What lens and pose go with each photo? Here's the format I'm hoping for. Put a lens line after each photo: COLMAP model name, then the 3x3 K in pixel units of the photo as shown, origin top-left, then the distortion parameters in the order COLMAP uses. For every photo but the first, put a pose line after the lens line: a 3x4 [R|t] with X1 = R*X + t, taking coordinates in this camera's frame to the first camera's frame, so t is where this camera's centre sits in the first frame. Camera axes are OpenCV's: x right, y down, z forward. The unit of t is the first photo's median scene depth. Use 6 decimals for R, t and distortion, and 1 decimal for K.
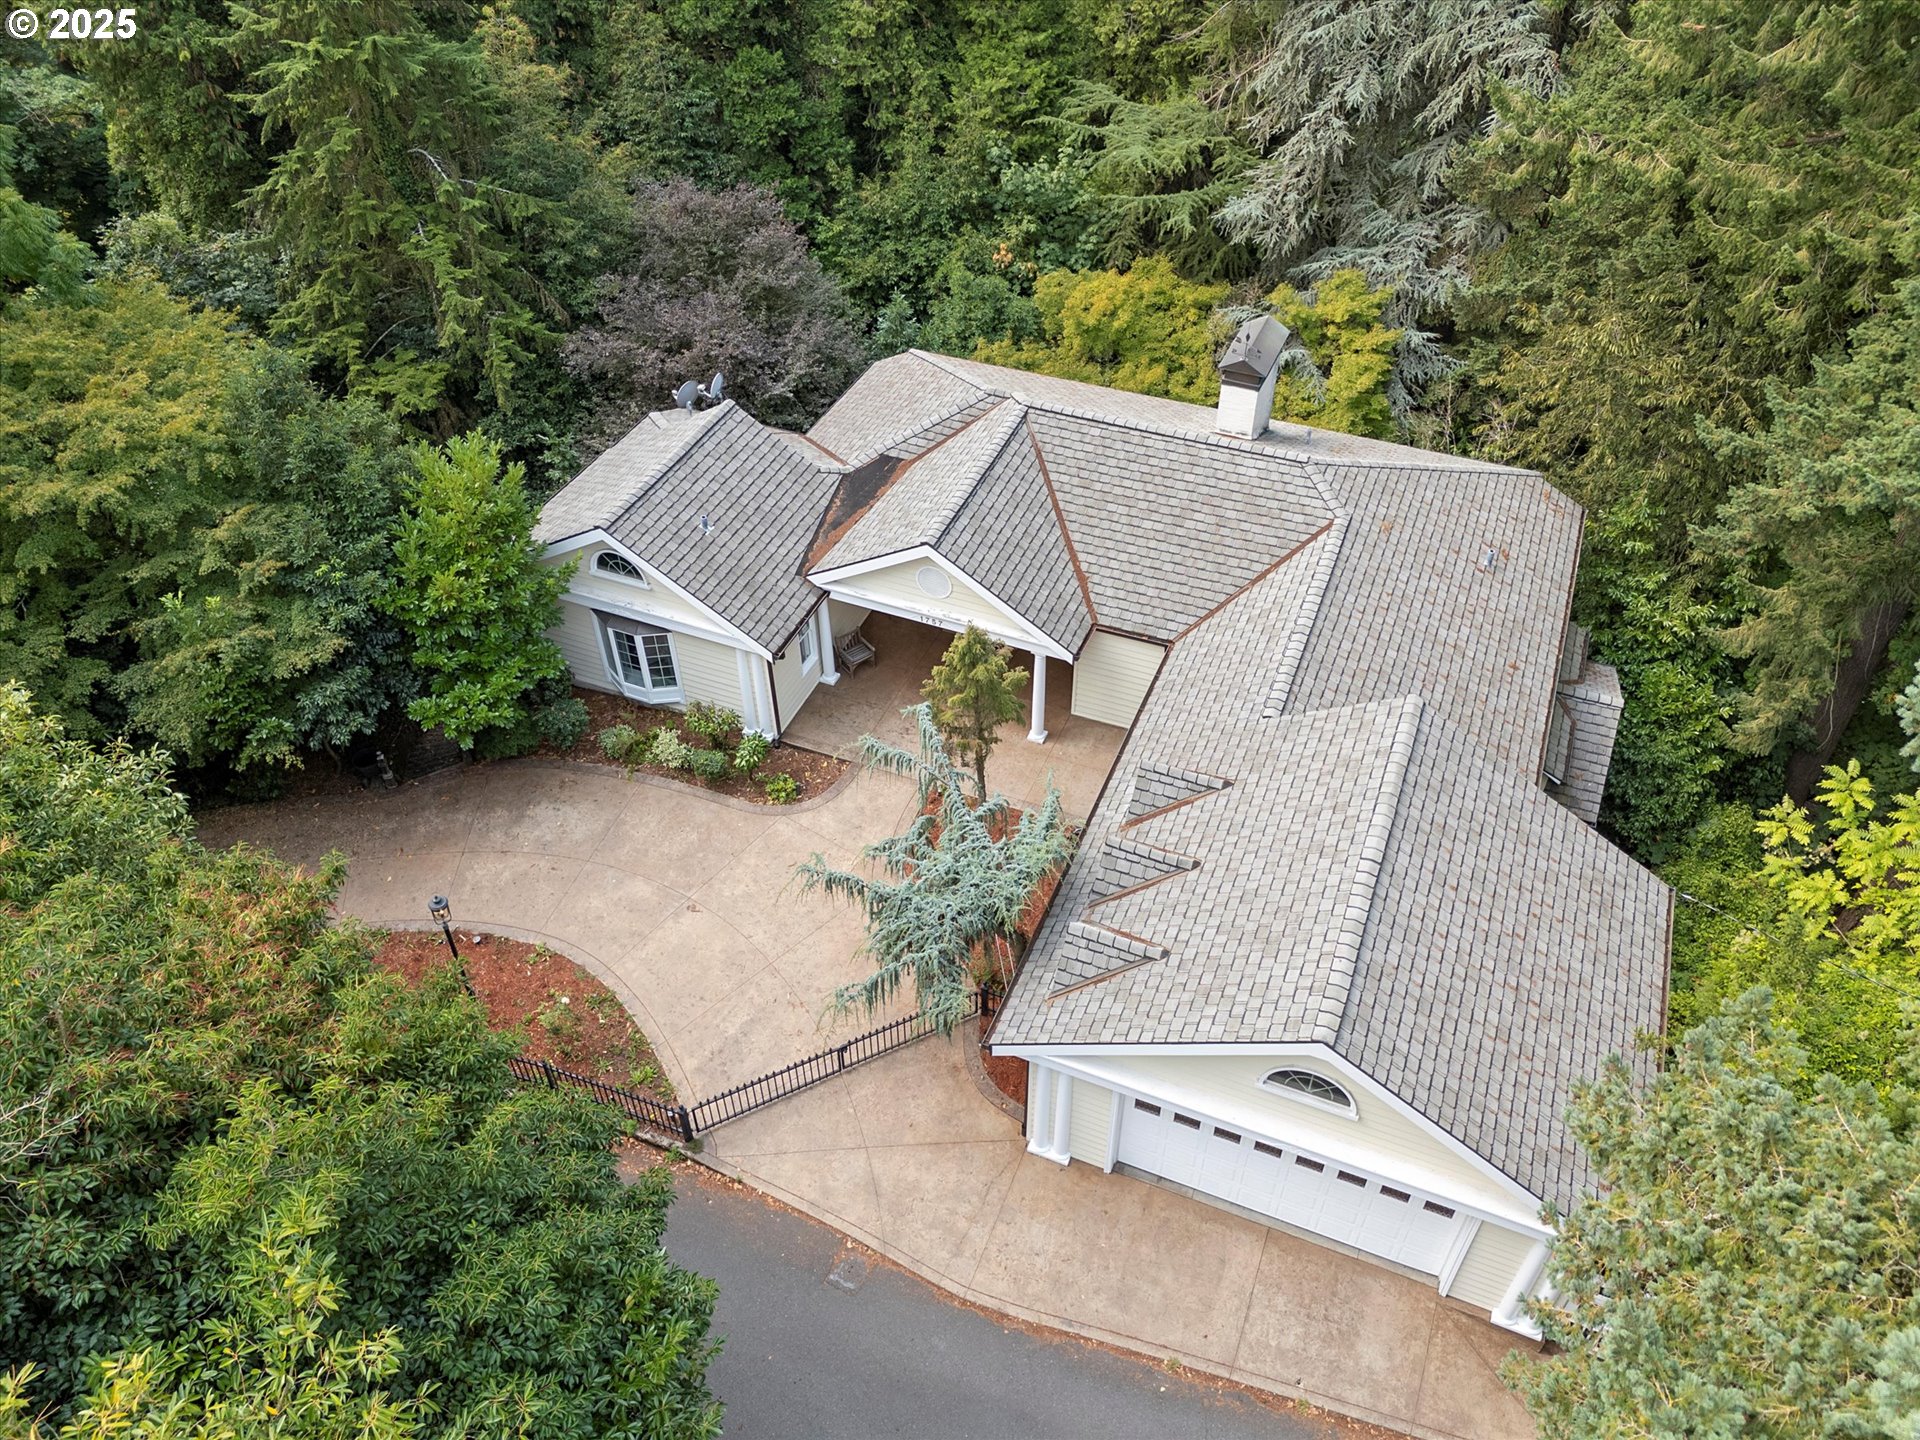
lens RADIAL K [[1412.3, 0, 960.0], [0, 1412.3, 720.0], [0, 0, 1]] dist [0.039675, -0.005937]
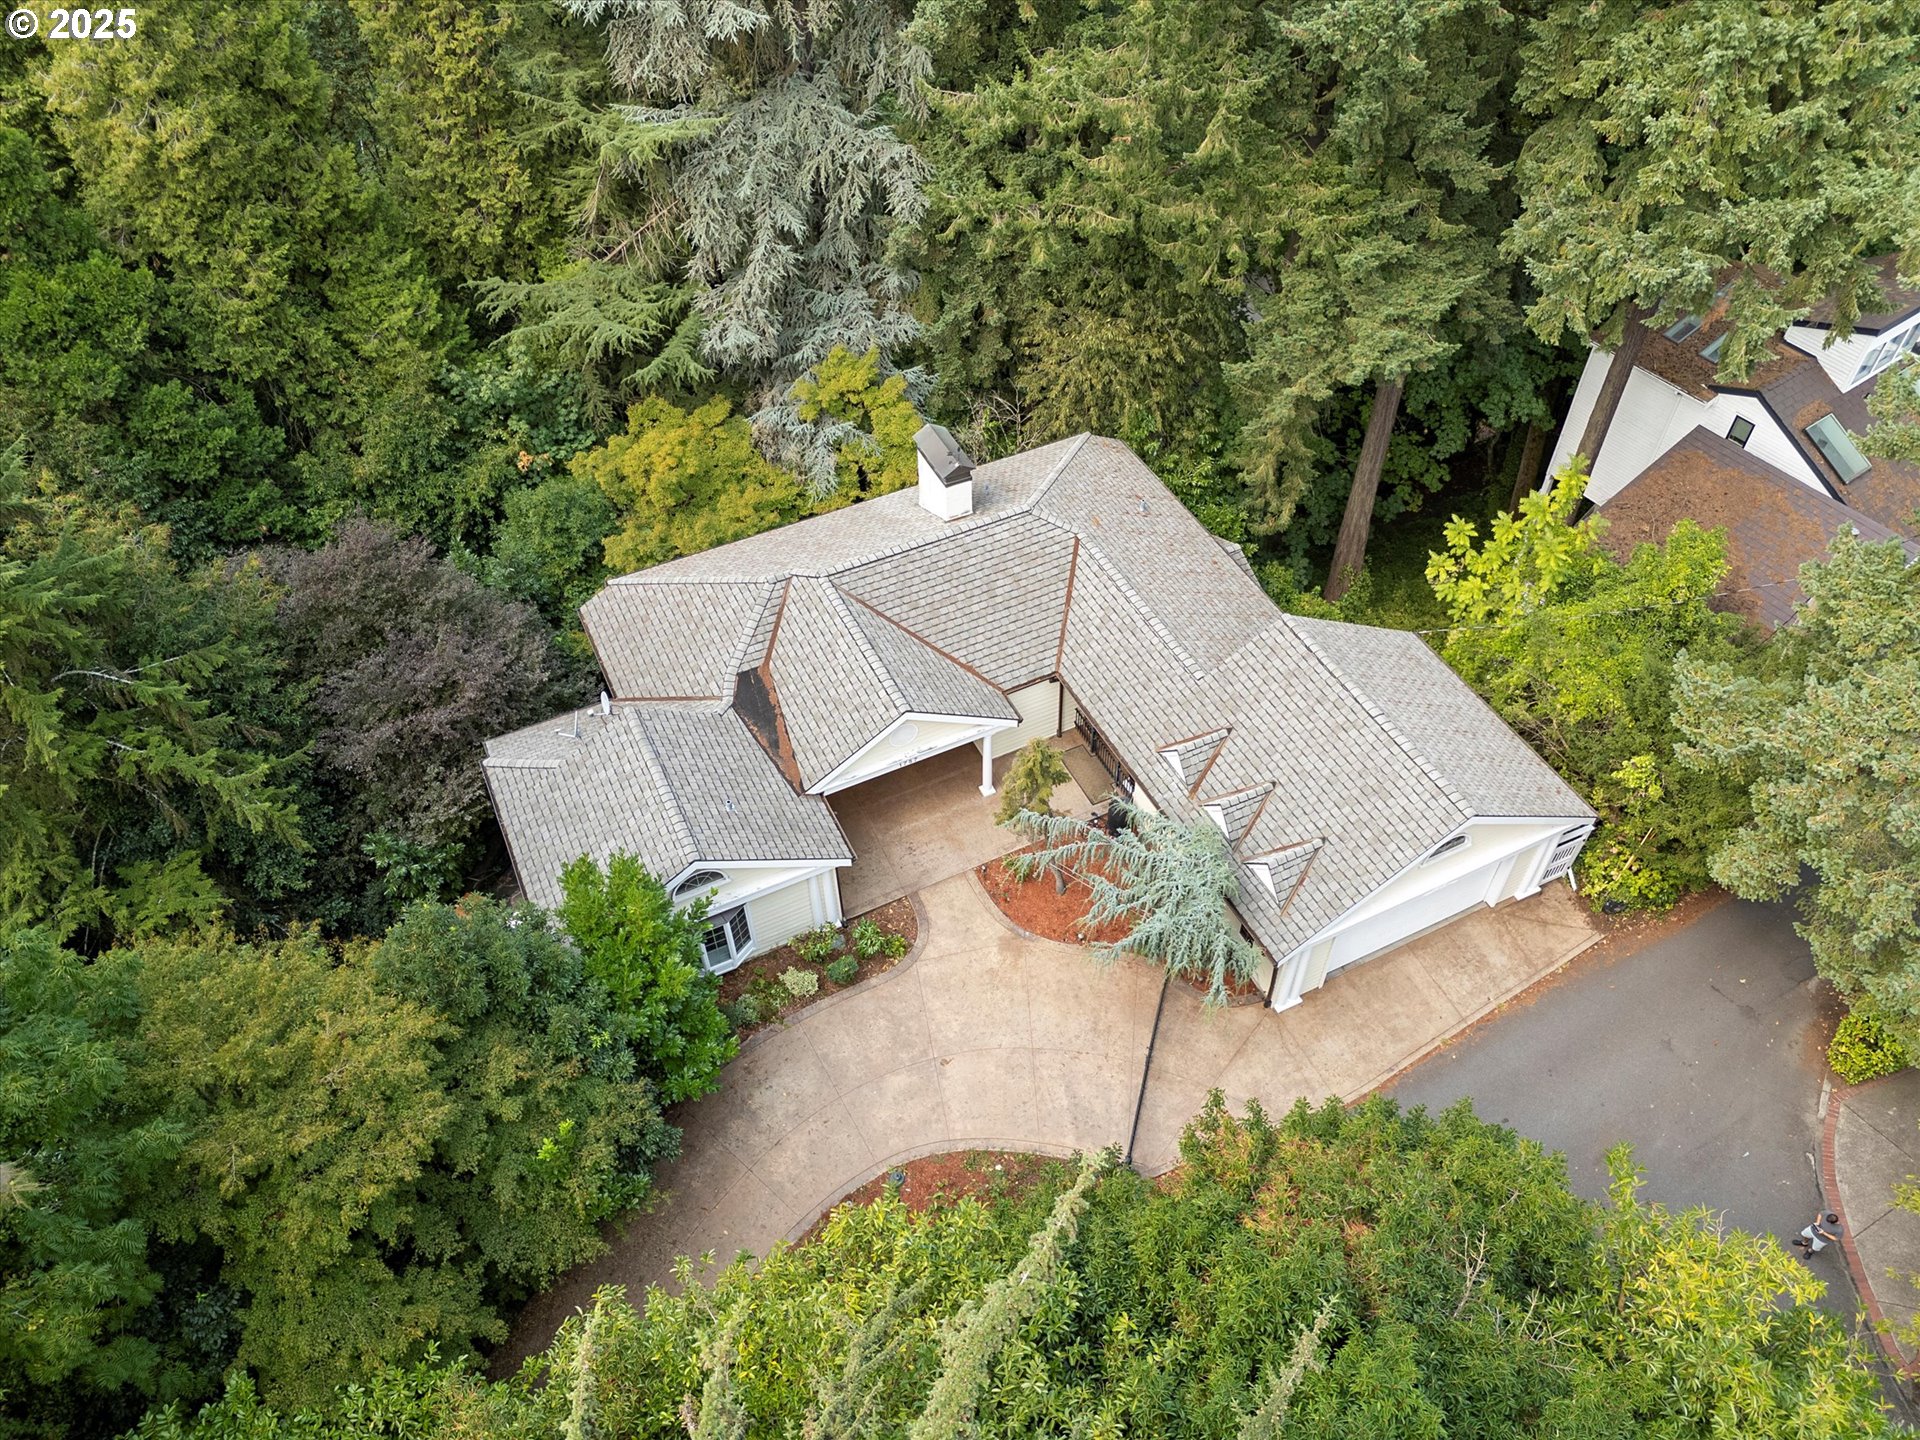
lens RADIAL K [[1436.5, 0, 960.0], [0, 1436.5, 720.0], [0, 0, 1]] dist [0.097028, -0.097935]
pose [[0.662357, -0.552036, 0.506497, -0.590359], [0.517382, 0.826005, 0.223680, -0.348555], [-0.541848, 0.113896, 0.832723, -0.079308]]
